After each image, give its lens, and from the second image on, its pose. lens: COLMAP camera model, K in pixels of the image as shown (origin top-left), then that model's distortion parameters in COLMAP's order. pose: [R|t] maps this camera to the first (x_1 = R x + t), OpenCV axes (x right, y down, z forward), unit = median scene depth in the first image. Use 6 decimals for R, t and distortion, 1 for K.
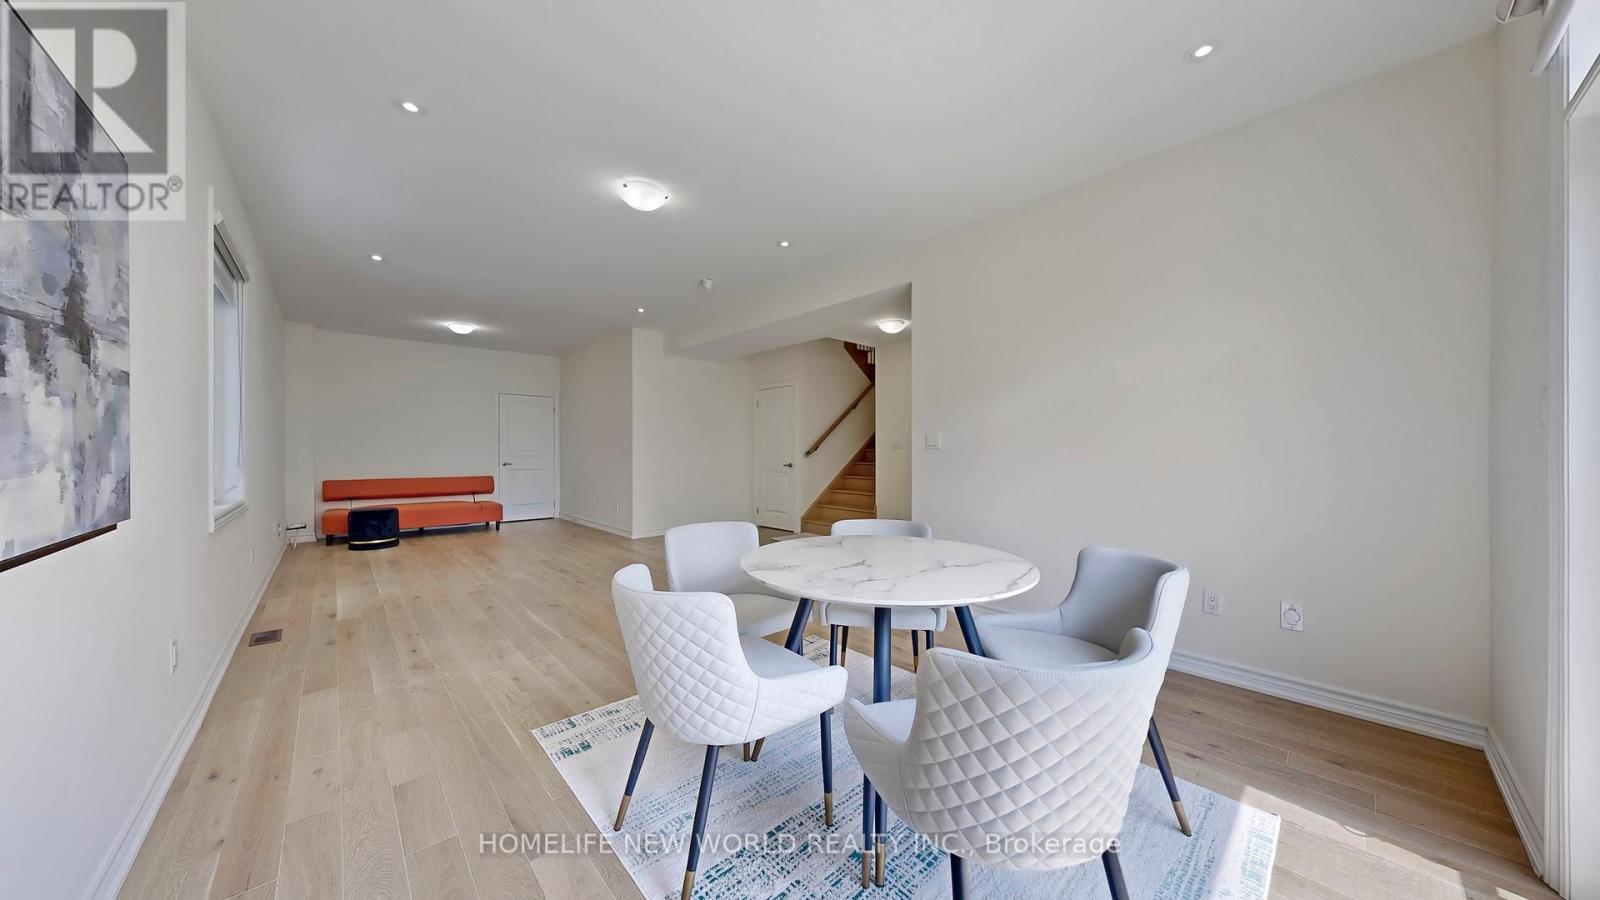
lens RADIAL K [[509.9, 0, 791.9], [0, 509.9, 452.5], [0, 0, 1]] dist [-0.000288, -0.000056]
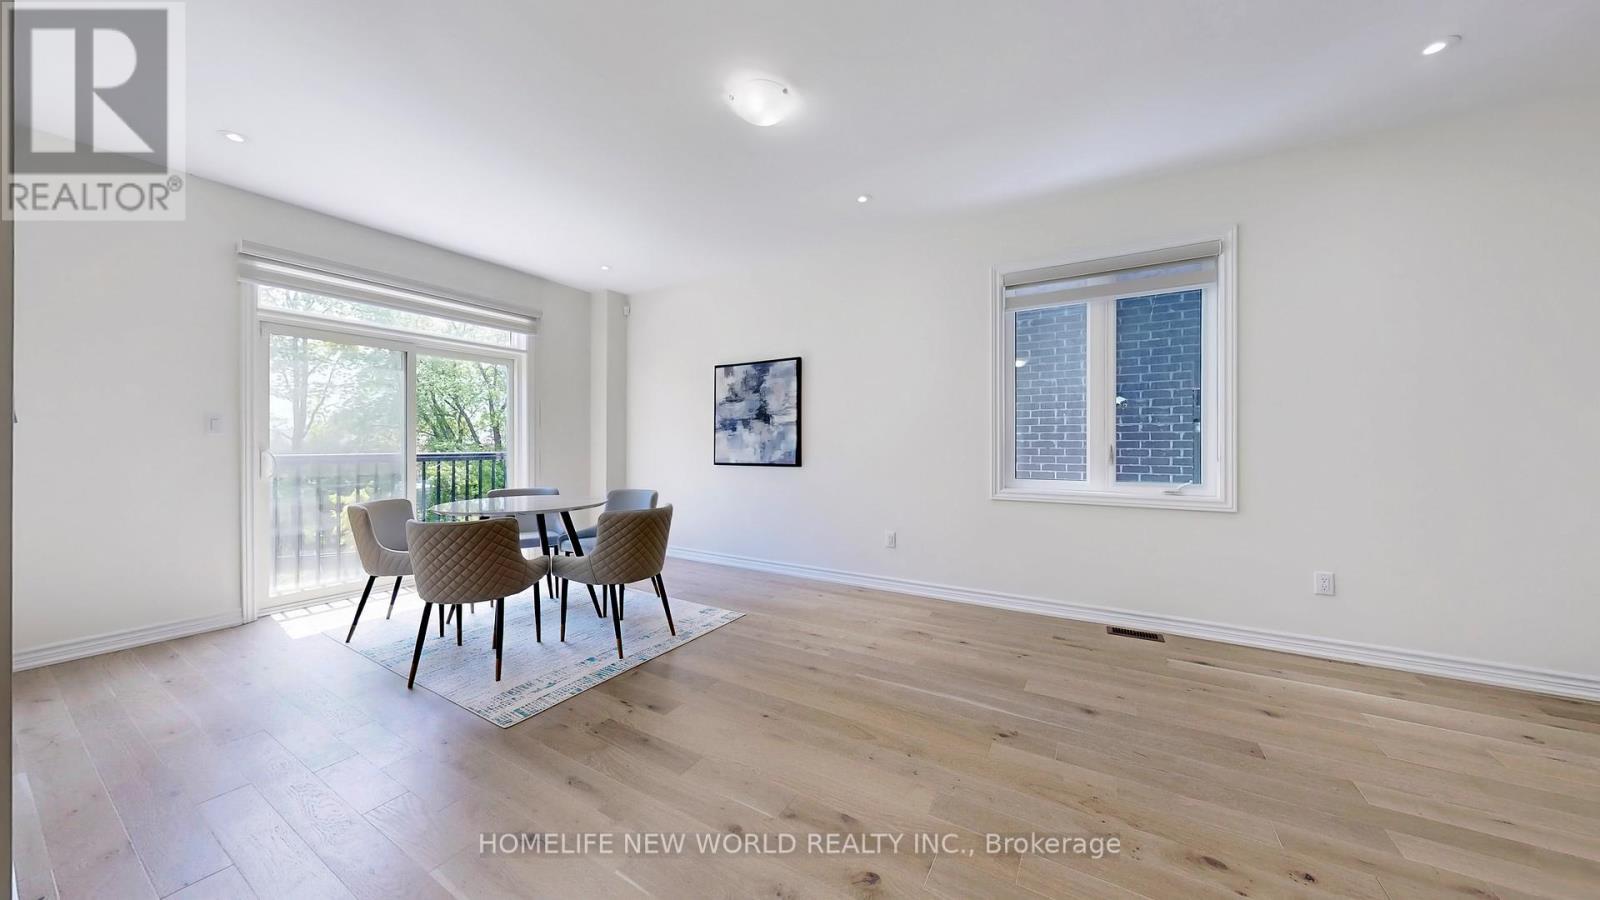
lens RADIAL K [[509.9, 0, 791.9], [0, 509.9, 452.5], [0, 0, 1]] dist [-0.000288, -0.000056]
pose [[-0.962353, 0.006397, -0.271728, -0.160385], [0.003697, 0.999939, 0.010449, 0.009503], [0.271778, 0.009051, -0.962317, 1.983815]]
